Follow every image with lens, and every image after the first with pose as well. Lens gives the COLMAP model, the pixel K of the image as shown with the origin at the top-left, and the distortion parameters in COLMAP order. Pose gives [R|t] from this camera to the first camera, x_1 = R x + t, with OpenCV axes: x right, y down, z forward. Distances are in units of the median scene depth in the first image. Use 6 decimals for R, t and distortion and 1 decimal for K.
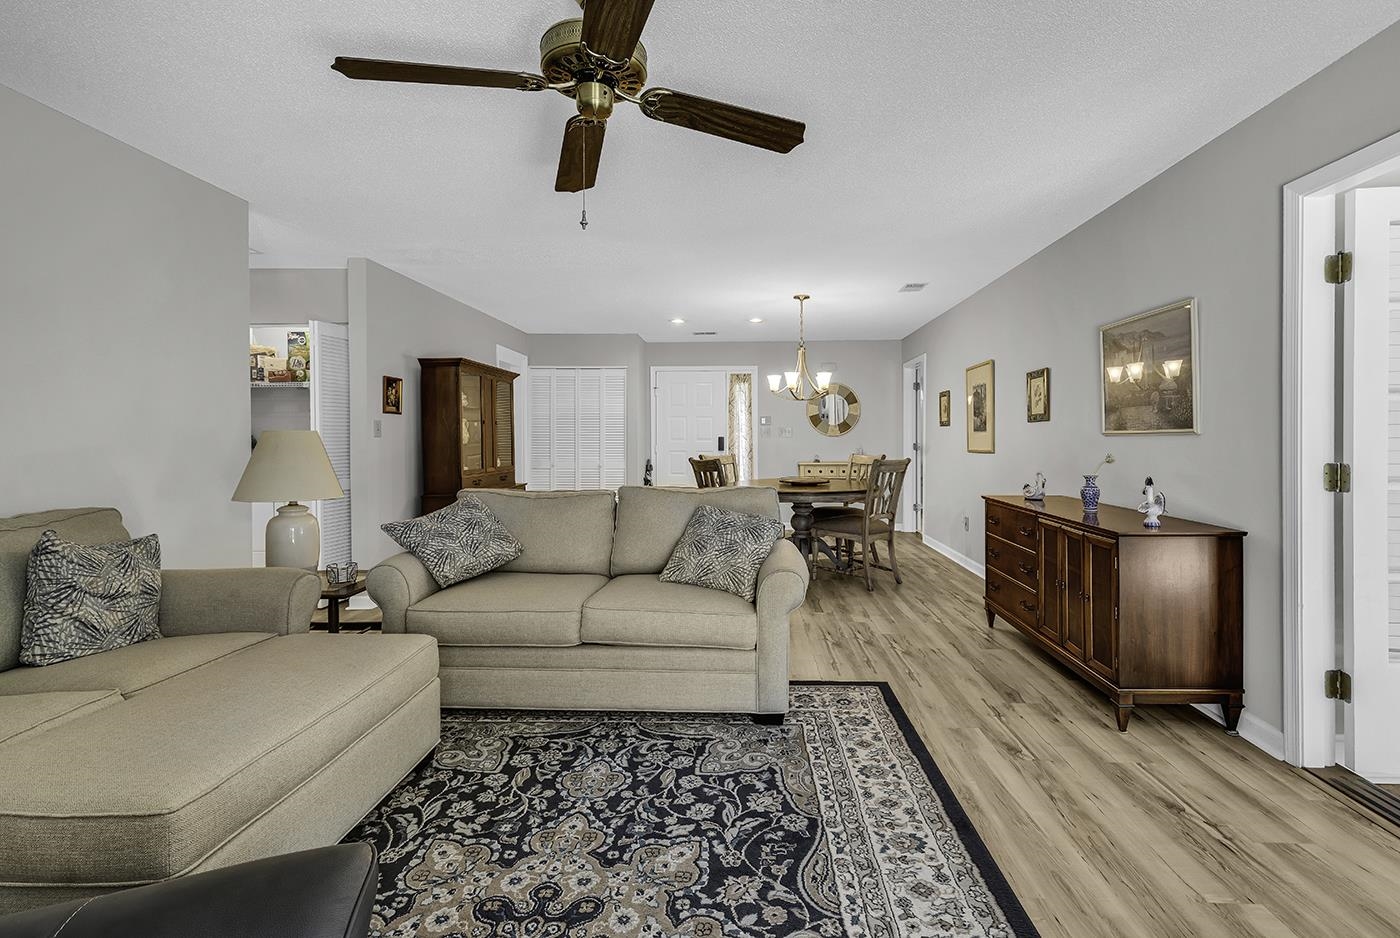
lens RADIAL K [[640.2, 0, 722.9], [0, 640.2, 444.2], [0, 0, 1]] dist [0.003750, 0.000377]
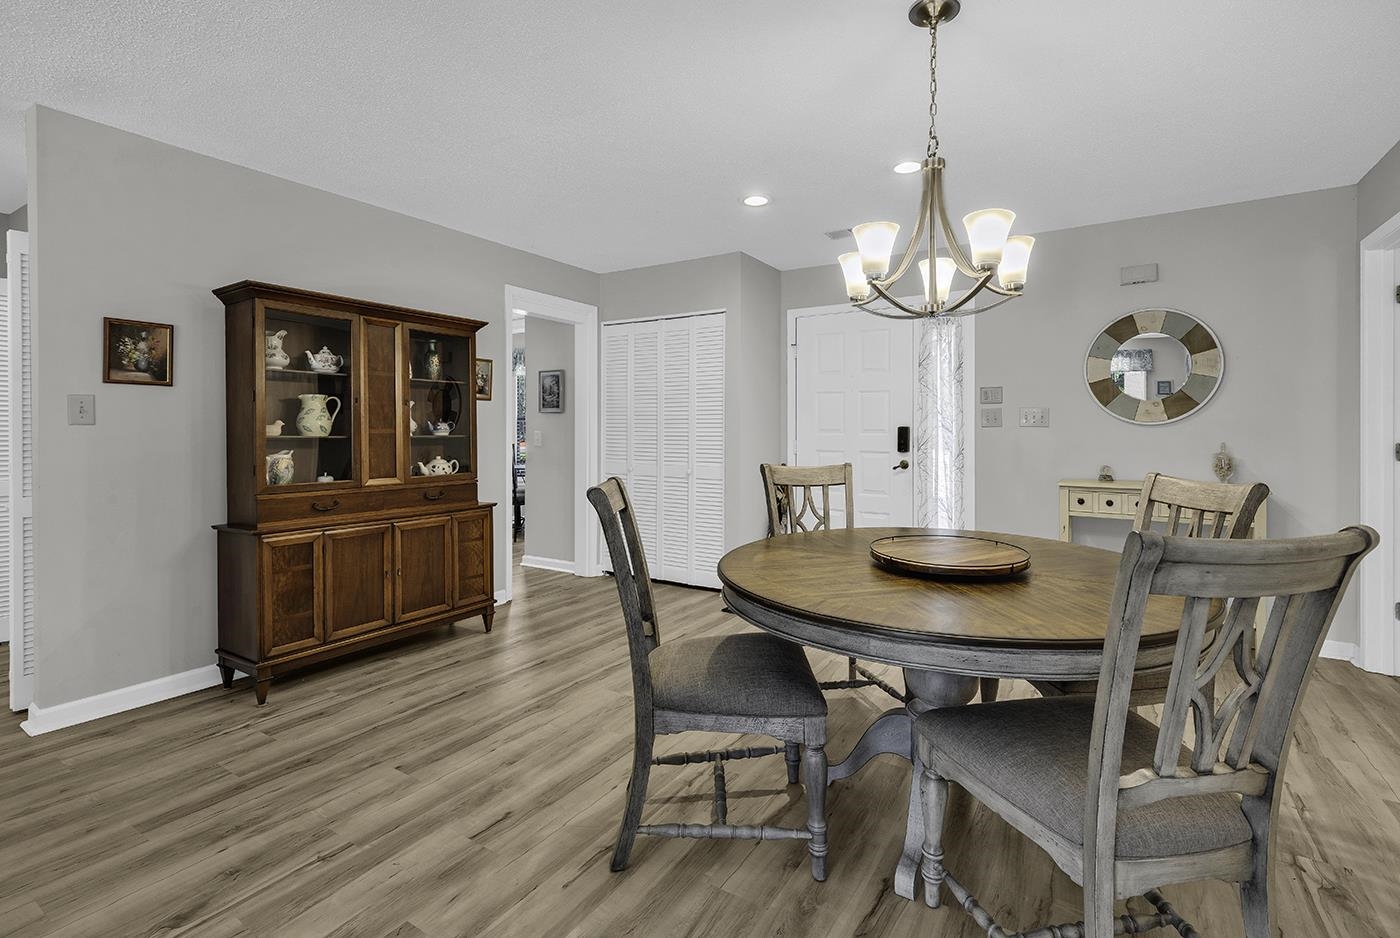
lens RADIAL K [[642.4, 0, 714.1], [0, 642.4, 431.3], [0, 0, 1]] dist [0.003077, 0.000312]
pose [[0.867163, 0.007679, -0.497966, 0.434209], [-0.008785, 0.999961, 0.000121, -0.019827], [0.497947, 0.004269, 0.867197, 1.474003]]
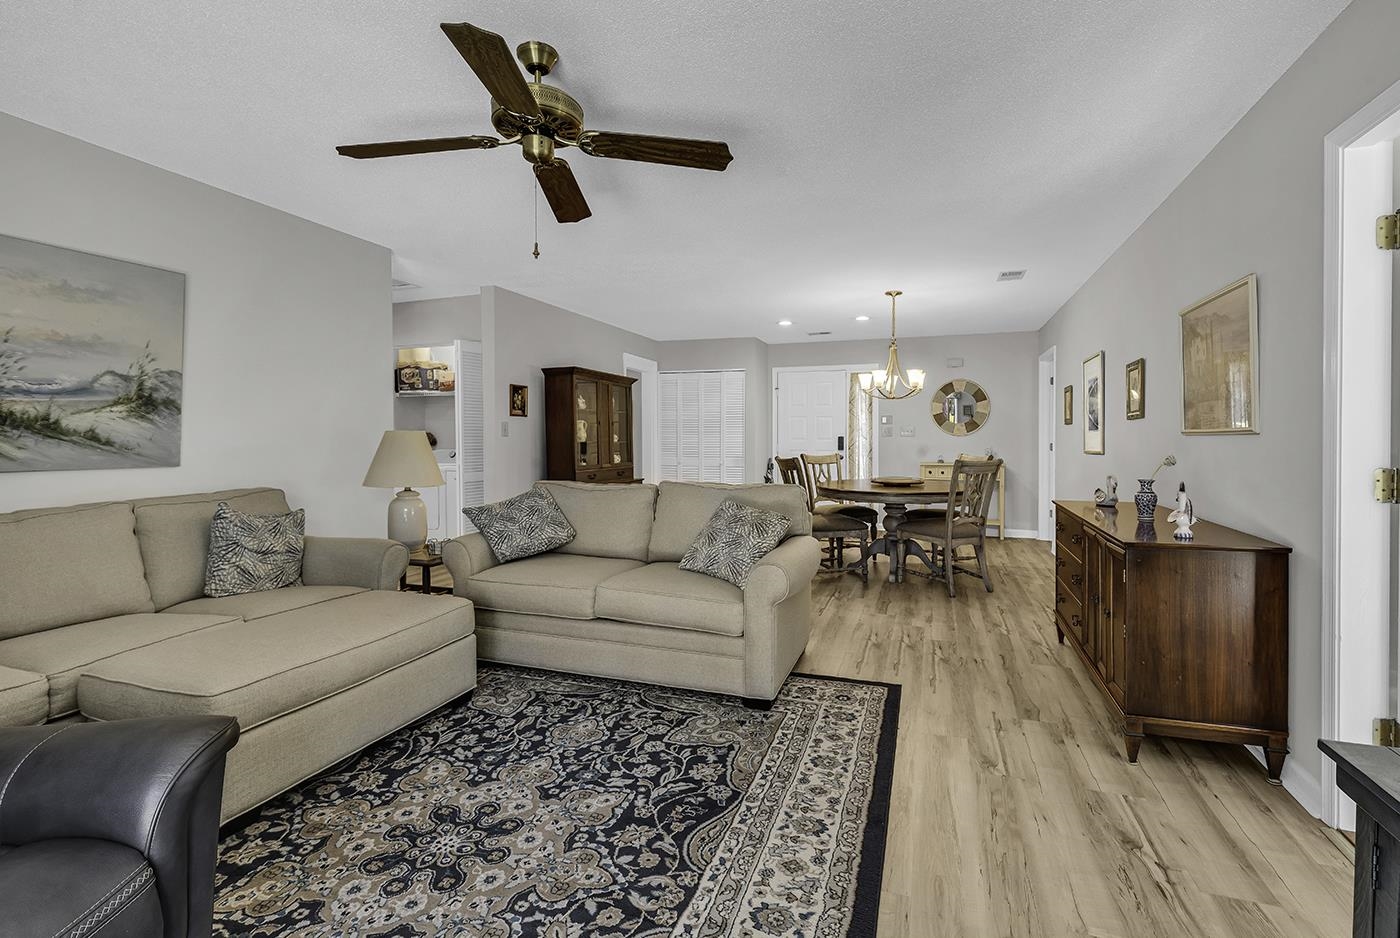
lens RADIAL K [[636.3, 0, 718.9], [0, 636.3, 449.9], [0, 0, 1]] dist [-0.003748, -0.000170]
pose [[0.958979, 0.006626, -0.283400, 0.320026], [-0.003851, 0.999939, 0.010348, 0.000586], [0.283451, -0.008832, 0.958946, -0.018663]]
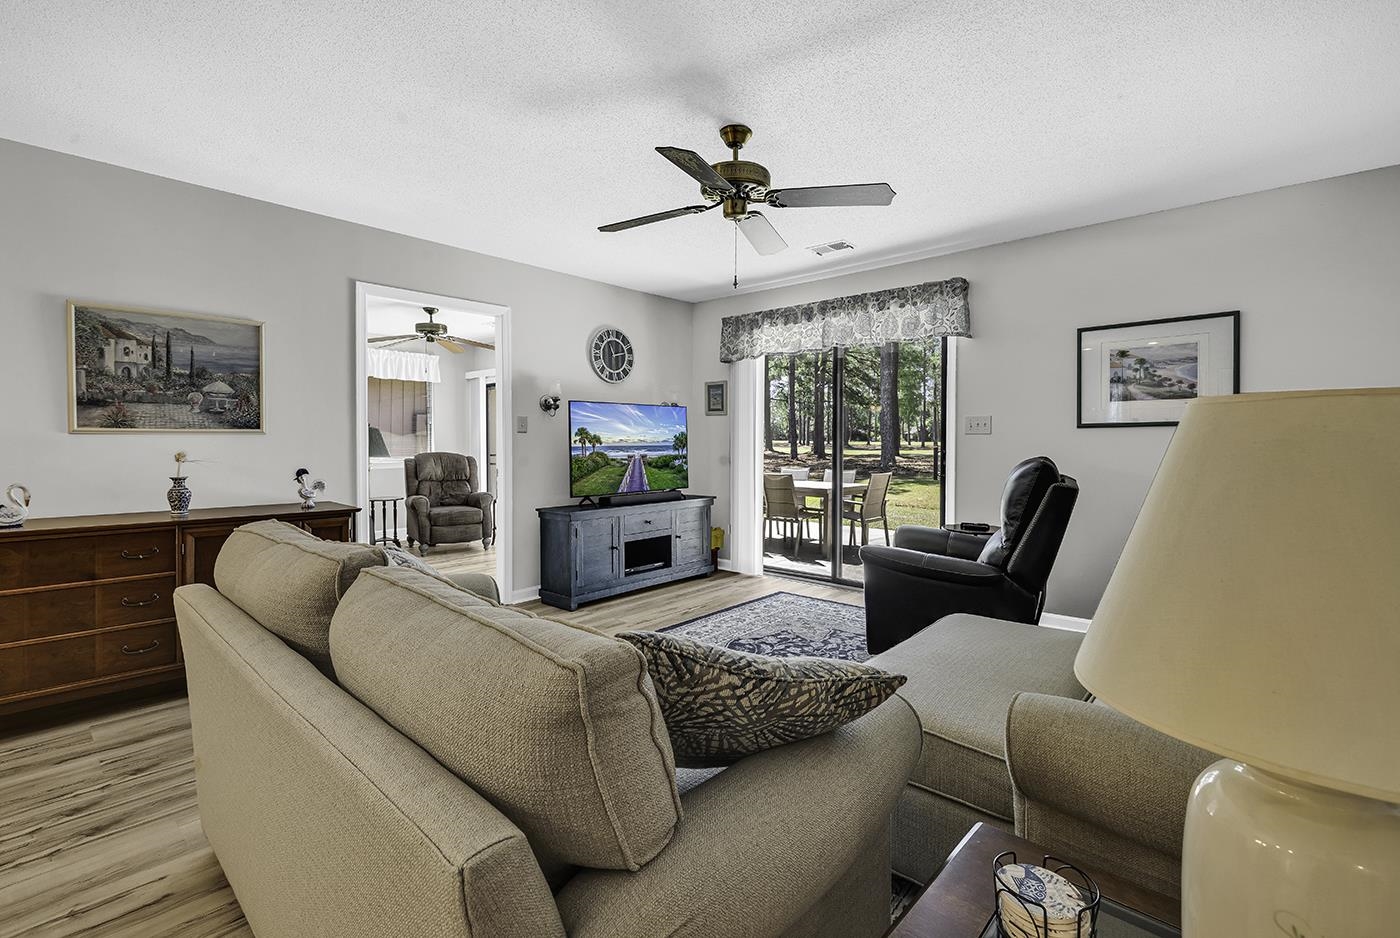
lens RADIAL K [[629.5, 0, 696.8], [0, 629.5, 452.4], [0, 0, 1]] dist [0.005837, 0.000399]
pose [[-0.767144, -0.010494, 0.641389, -0.780424], [0.007267, 0.999660, 0.025048, -0.004142], [-0.641434, 0.023877, -0.766807, 1.593251]]
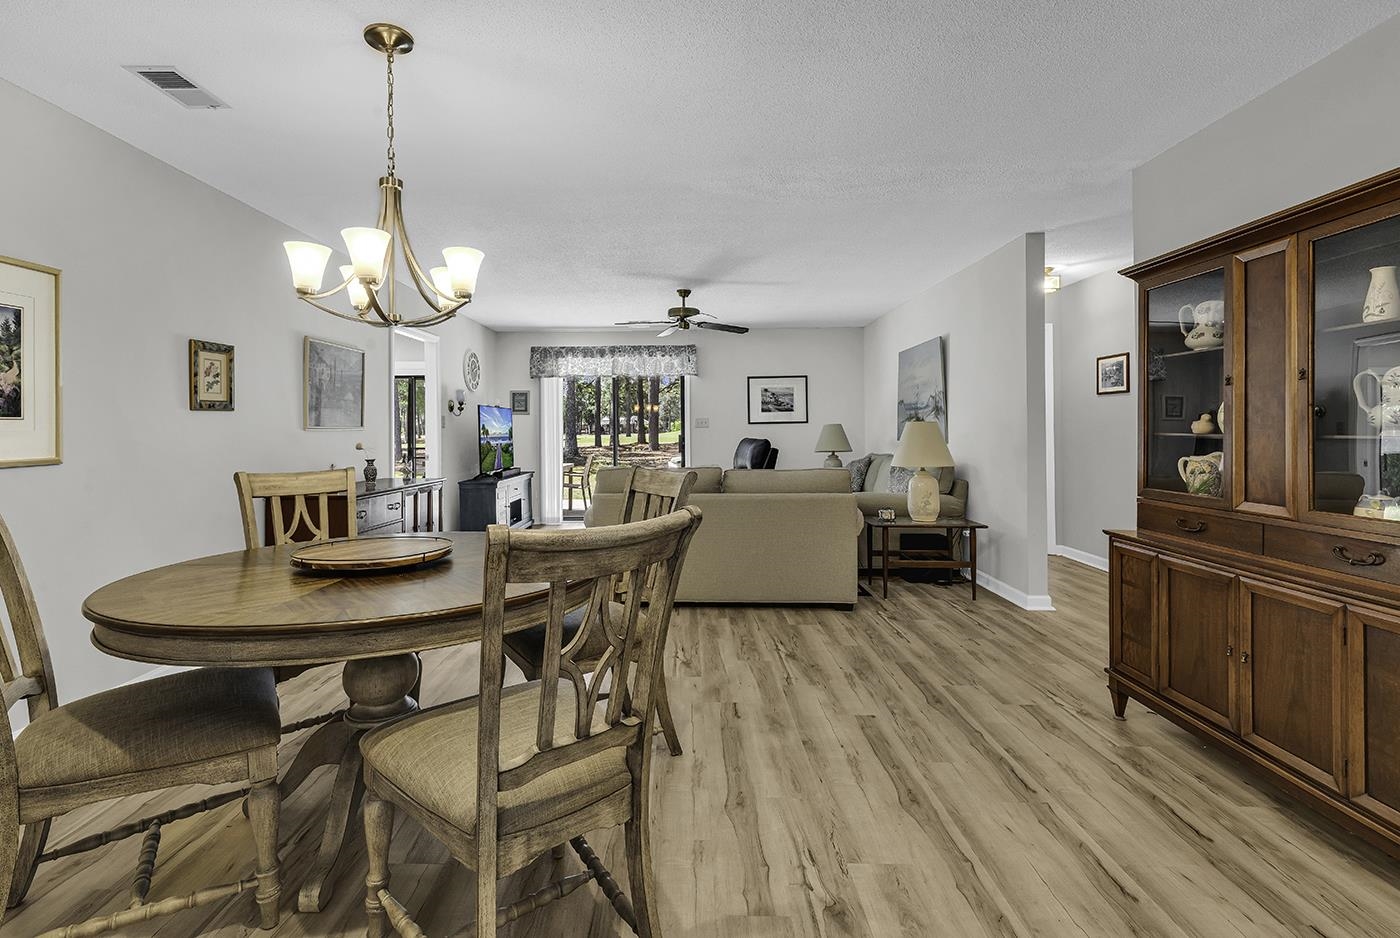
lens RADIAL K [[648.6, 0, 653.8], [0, 648.6, 428.3], [0, 0, 1]] dist [0.002688, 0.000123]
pose [[-0.999863, 0.013054, 0.010184, -0.063423], [0.013103, 0.999903, 0.004707, -0.019523], [-0.010122, 0.004839, -0.999937, 3.104616]]
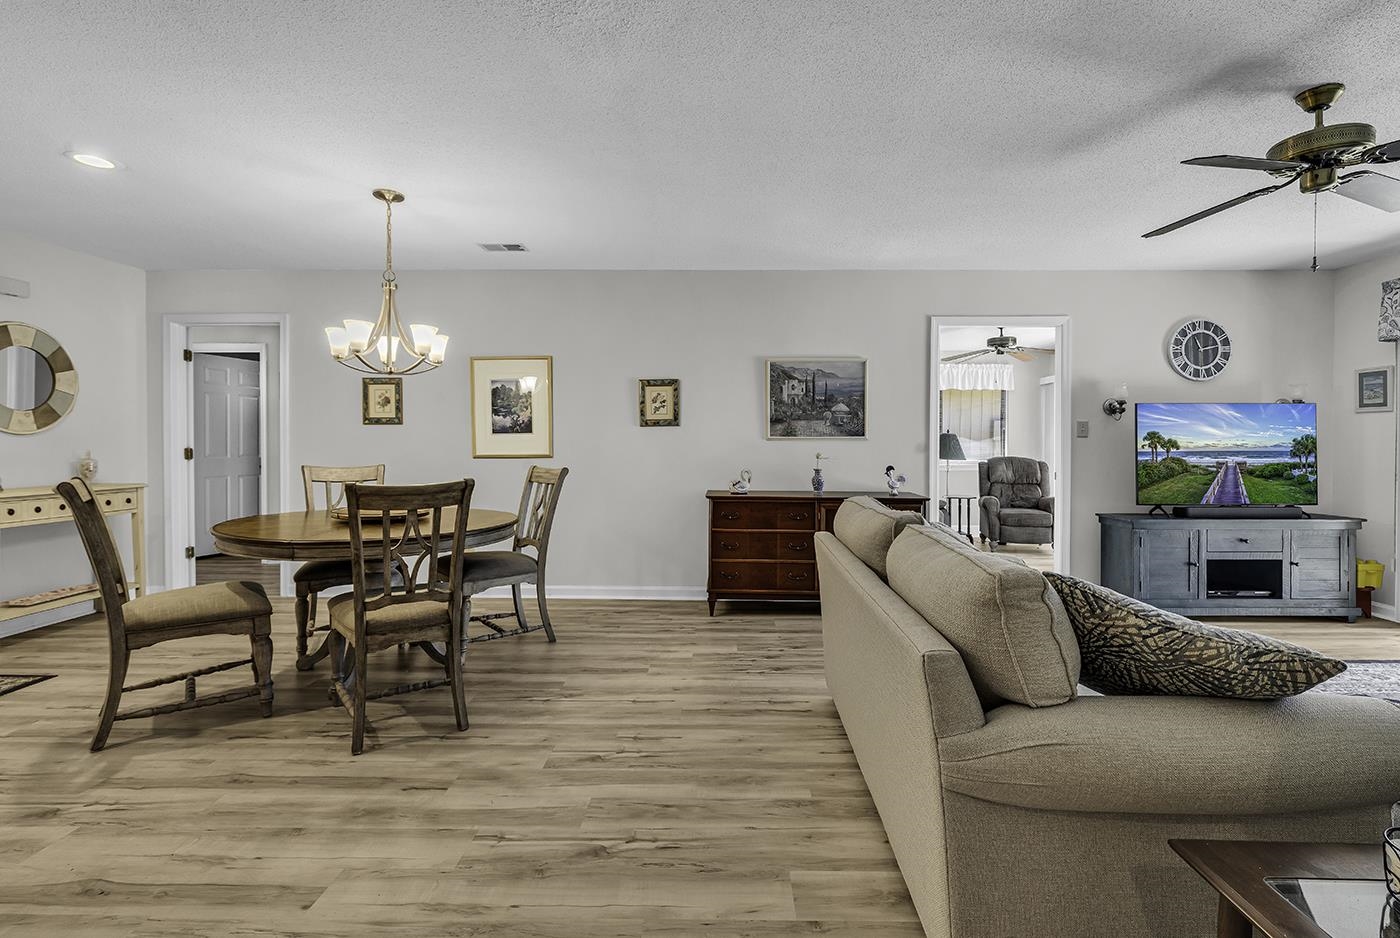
lens RADIAL K [[636.3, 0, 718.9], [0, 636.3, 449.9], [0, 0, 1]] dist [-0.003748, -0.000170]
pose [[-0.032470, -0.005999, 0.999455, -1.054070], [0.007373, 0.999953, 0.006242, -0.001519], [-0.999446, 0.007572, -0.032424, 1.644566]]
